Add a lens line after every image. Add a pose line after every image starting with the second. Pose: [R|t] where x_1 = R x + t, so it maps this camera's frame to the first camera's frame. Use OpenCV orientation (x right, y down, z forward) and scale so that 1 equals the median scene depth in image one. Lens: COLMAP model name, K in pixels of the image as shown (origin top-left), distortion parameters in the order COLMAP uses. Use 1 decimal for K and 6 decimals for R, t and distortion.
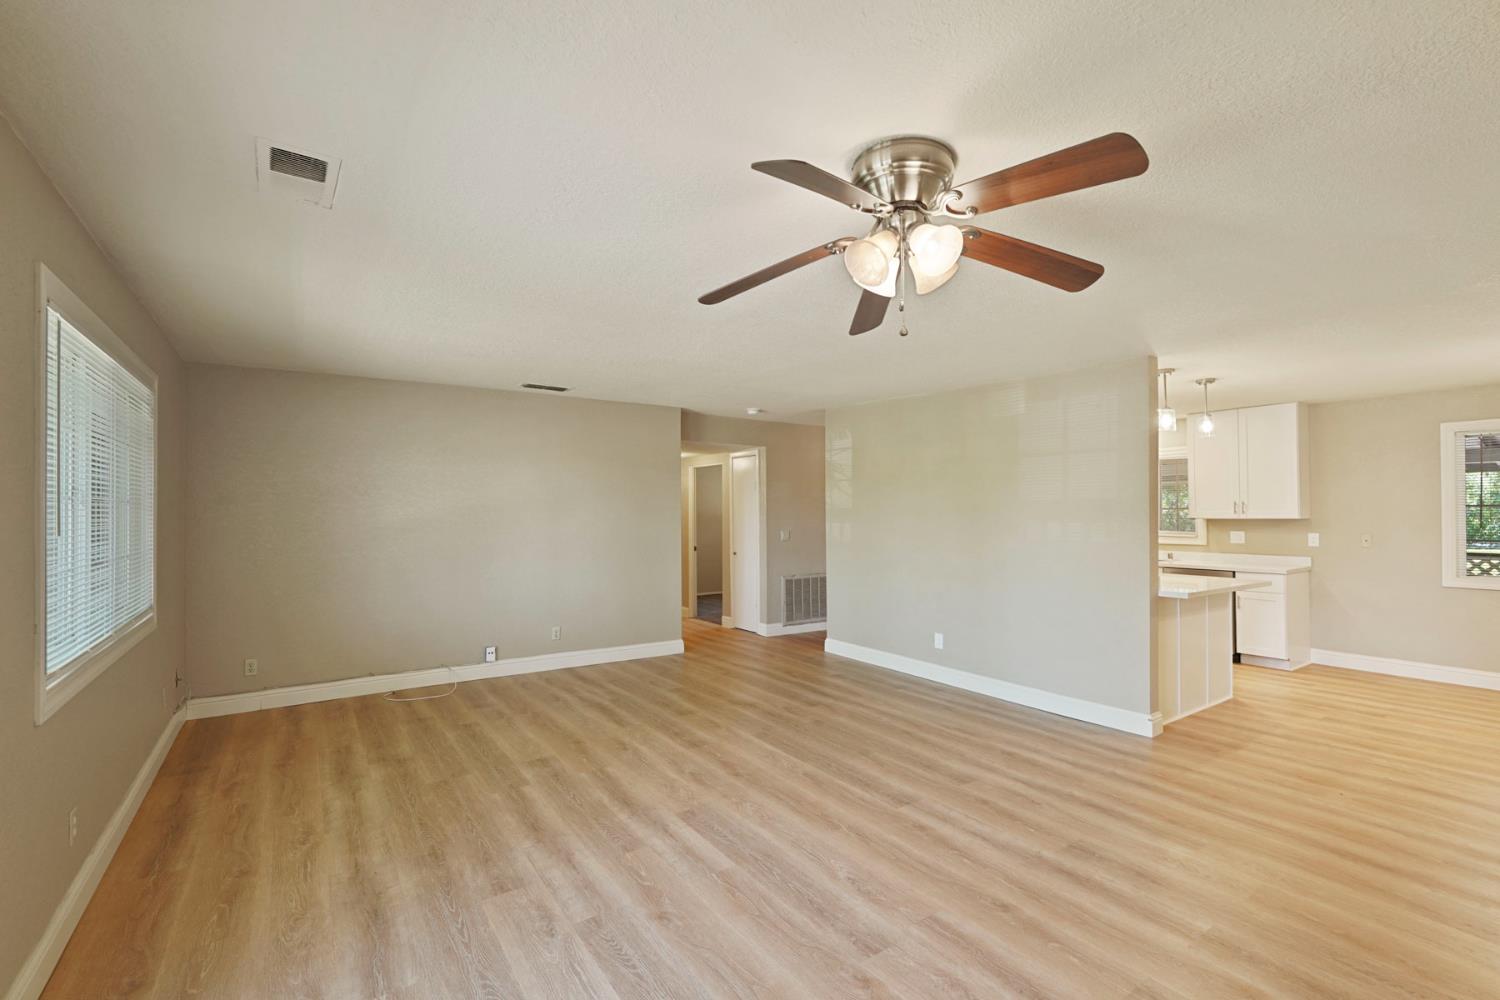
lens RADIAL K [[664.8, 0, 750.5], [0, 664.8, 507.1], [0, 0, 1]] dist [-0.010178, 0.004400]
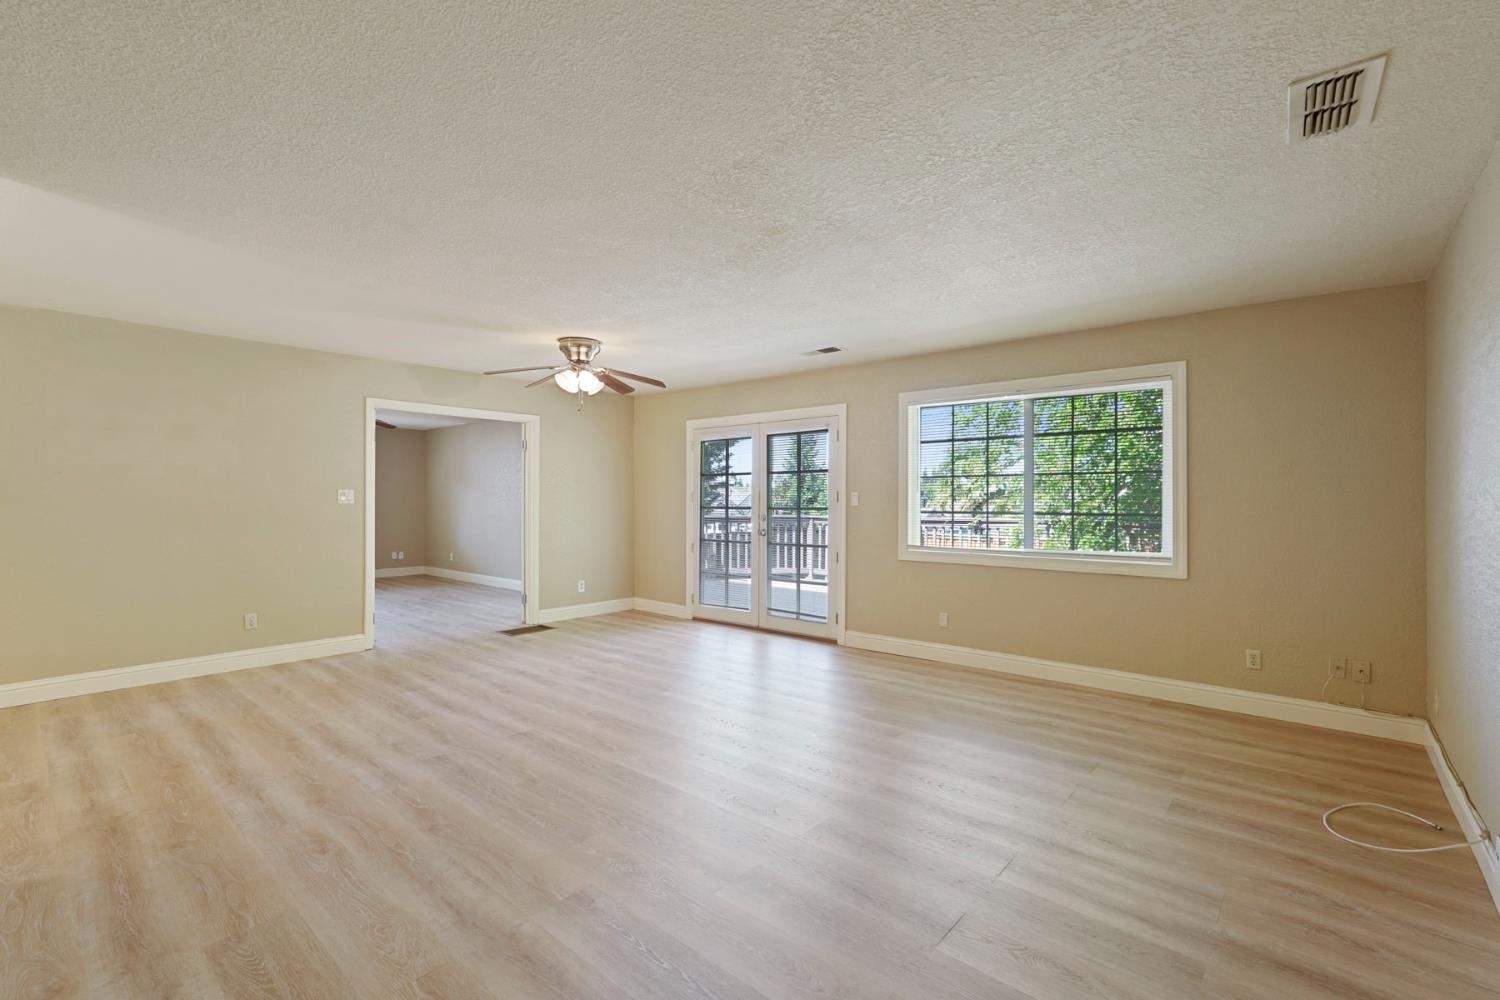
lens RADIAL K [[665.8, 0, 728.3], [0, 665.8, 503.4], [0, 0, 1]] dist [-0.000580, 0.006759]
pose [[-0.975206, -0.000031, -0.221300, 0.097224], [0.000941, 0.999990, -0.004287, 0.043054], [0.221298, -0.004389, -0.975196, 1.470834]]
